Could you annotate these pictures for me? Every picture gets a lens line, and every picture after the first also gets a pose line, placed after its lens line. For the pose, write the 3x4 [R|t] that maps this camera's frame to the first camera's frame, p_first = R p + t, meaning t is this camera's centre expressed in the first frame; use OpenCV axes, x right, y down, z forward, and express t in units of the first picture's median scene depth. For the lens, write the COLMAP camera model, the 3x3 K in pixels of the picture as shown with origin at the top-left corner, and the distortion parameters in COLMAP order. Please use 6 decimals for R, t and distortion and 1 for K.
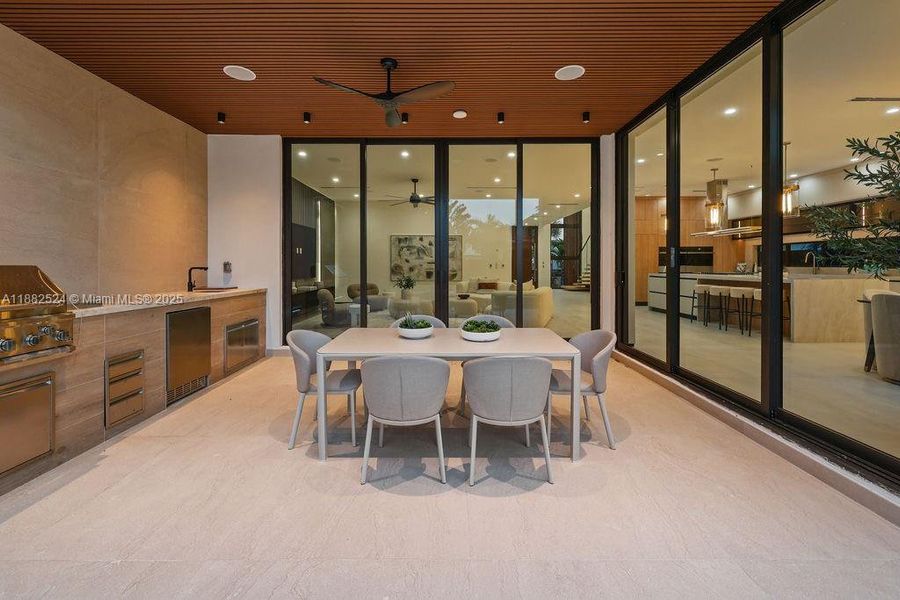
lens RADIAL K [[371.0, 0, 455.1], [0, 371.0, 267.1], [0, 0, 1]] dist [0.004460, -0.000672]
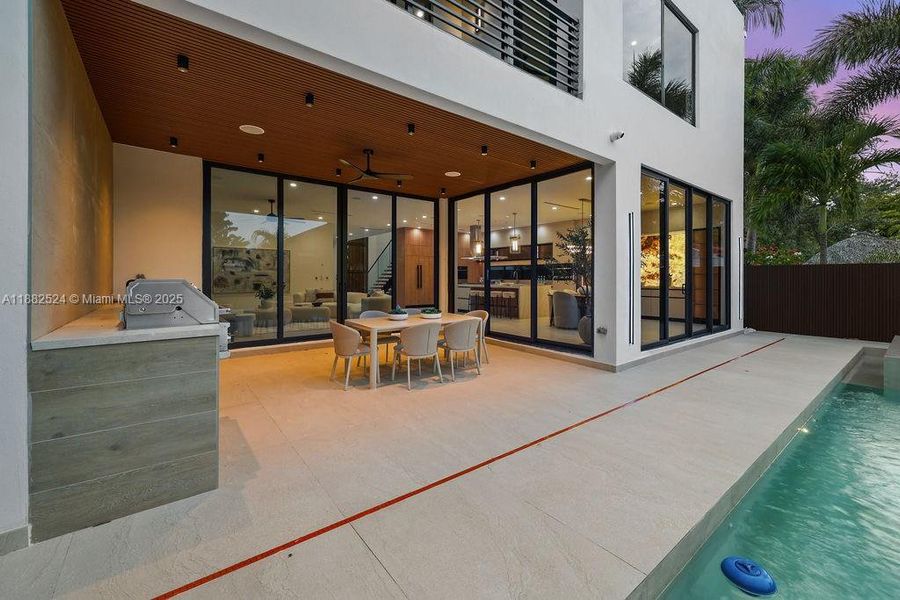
lens RADIAL K [[371.0, 0, 445.9], [0, 371.0, 277.3], [0, 0, 1]] dist [0.004460, -0.000672]
pose [[0.796739, 0.005663, 0.604297, -0.698185], [-0.002195, 0.999977, -0.006477, -0.000451], [-0.604320, 0.003834, 0.796732, -0.374098]]
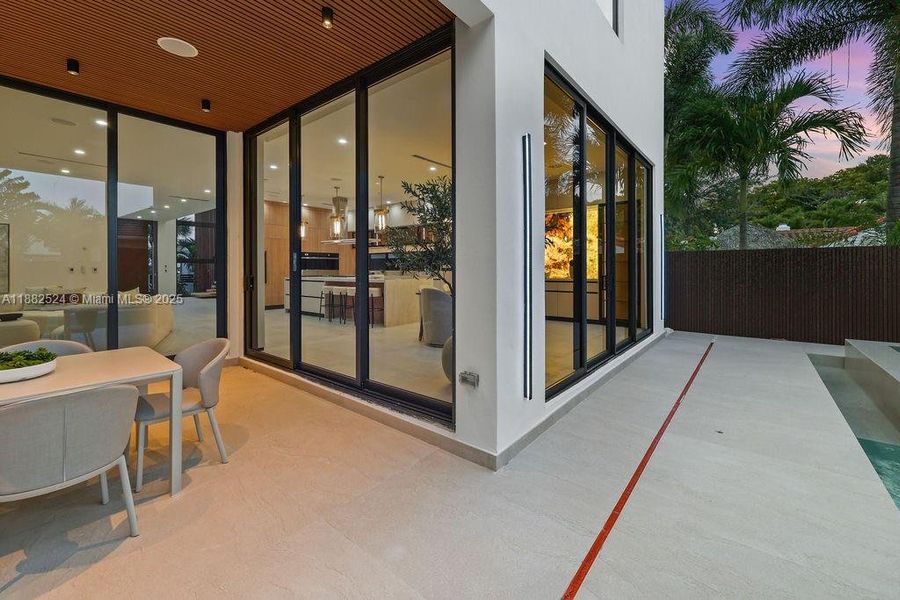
lens RADIAL K [[371.0, 0, 445.3], [0, 371.0, 268.6], [0, 0, 1]] dist [0.004460, -0.000672]
pose [[0.645621, 0.001232, 0.763657, 0.039327], [0.004074, 0.999979, -0.005058, 0.000234], [-0.763647, 0.006377, 0.645602, -0.028805]]
